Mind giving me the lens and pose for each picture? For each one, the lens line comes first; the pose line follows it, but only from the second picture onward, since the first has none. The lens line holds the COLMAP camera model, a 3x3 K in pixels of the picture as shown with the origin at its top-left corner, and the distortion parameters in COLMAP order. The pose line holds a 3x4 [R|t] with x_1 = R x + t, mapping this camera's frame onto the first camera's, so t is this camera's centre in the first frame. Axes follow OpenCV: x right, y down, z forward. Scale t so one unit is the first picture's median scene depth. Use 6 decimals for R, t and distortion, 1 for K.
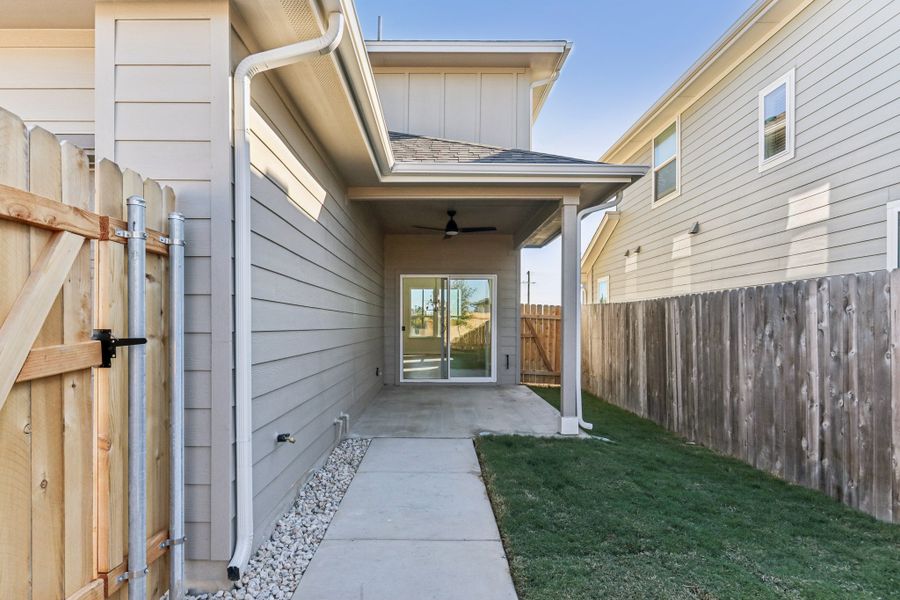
lens RADIAL K [[571.1, 0, 450.1], [0, 571.1, 304.0], [0, 0, 1]] dist [-0.002414, 0.000856]
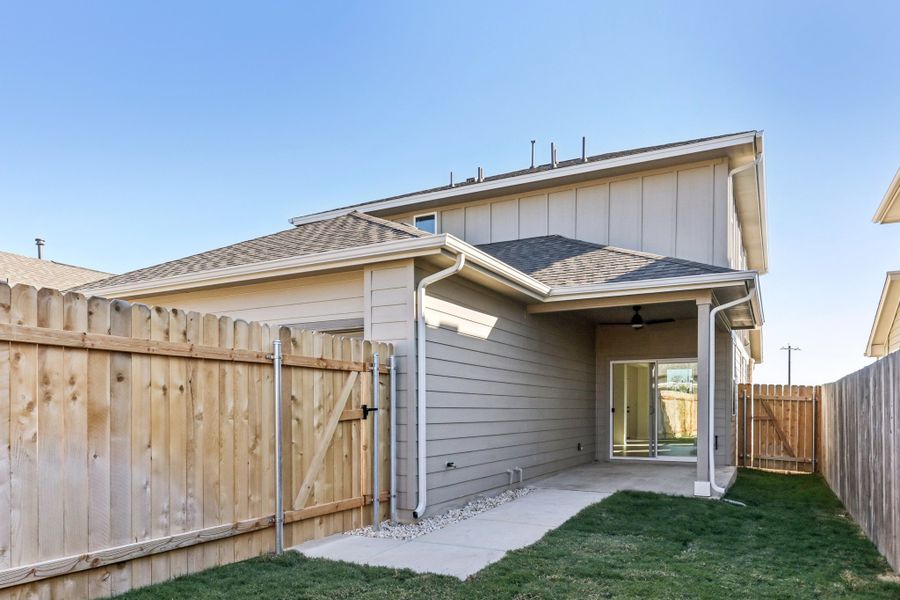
lens RADIAL K [[660.7, 0, 438.0], [0, 660.7, 305.4], [0, 0, 1]] dist [-0.007731, -0.000387]
pose [[0.888713, -0.073810, -0.452483, 0.926379], [0.018699, 0.991970, -0.125086, -0.020082], [0.458082, 0.102705, 0.882957, -1.325999]]
